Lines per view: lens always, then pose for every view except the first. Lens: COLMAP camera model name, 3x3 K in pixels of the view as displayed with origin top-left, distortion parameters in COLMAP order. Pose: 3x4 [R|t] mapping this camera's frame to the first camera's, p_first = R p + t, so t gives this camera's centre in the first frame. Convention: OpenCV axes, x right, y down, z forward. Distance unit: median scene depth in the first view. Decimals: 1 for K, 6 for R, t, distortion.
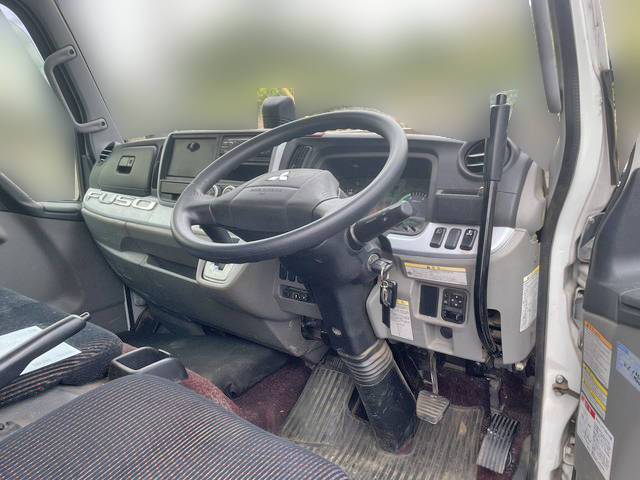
lens RADIAL K [[484.8, 0, 319.0], [0, 484.8, 240.2], [0, 0, 1]] dist [0.040646, -0.018753]
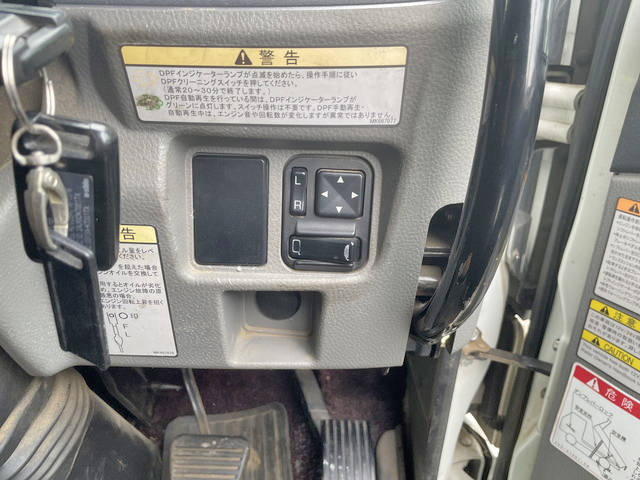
lens RADIAL K [[484.8, 0, 316.4], [0, 484.8, 239.6], [0, 0, 1]] dist [0.040646, -0.018753]
pose [[0.765096, -0.178095, 0.618797, 0.094526], [0.076786, 0.979368, 0.186930, 0.095439], [-0.639322, -0.095505, 0.762985, 0.779423]]
